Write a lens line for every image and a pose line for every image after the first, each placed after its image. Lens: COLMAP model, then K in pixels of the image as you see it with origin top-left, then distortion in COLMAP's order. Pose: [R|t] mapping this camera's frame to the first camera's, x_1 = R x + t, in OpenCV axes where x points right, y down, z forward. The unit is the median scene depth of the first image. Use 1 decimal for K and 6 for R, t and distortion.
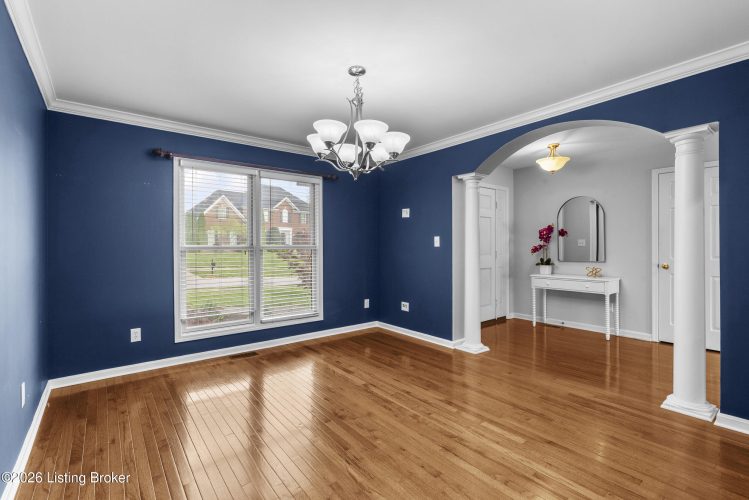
lens RADIAL K [[345.8, 0, 383.5], [0, 345.8, 243.2], [0, 0, 1]] dist [-0.000646, 0.000065]
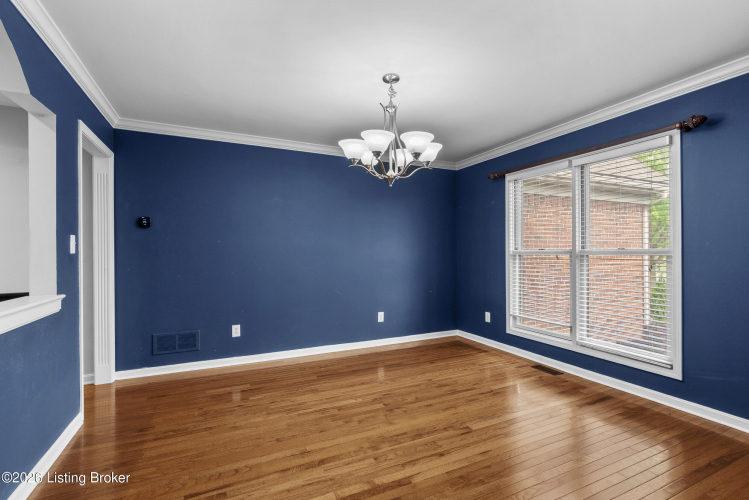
lens RADIAL K [[350.9, 0, 374.5], [0, 350.9, 250.0], [0, 0, 1]] dist [-0.002328, -0.000032]
pose [[-0.242634, 0.004461, -0.970108, 0.804425], [0.011038, 0.999937, 0.001838, 0.001537], [0.970055, -0.010262, -0.242668, 1.037933]]
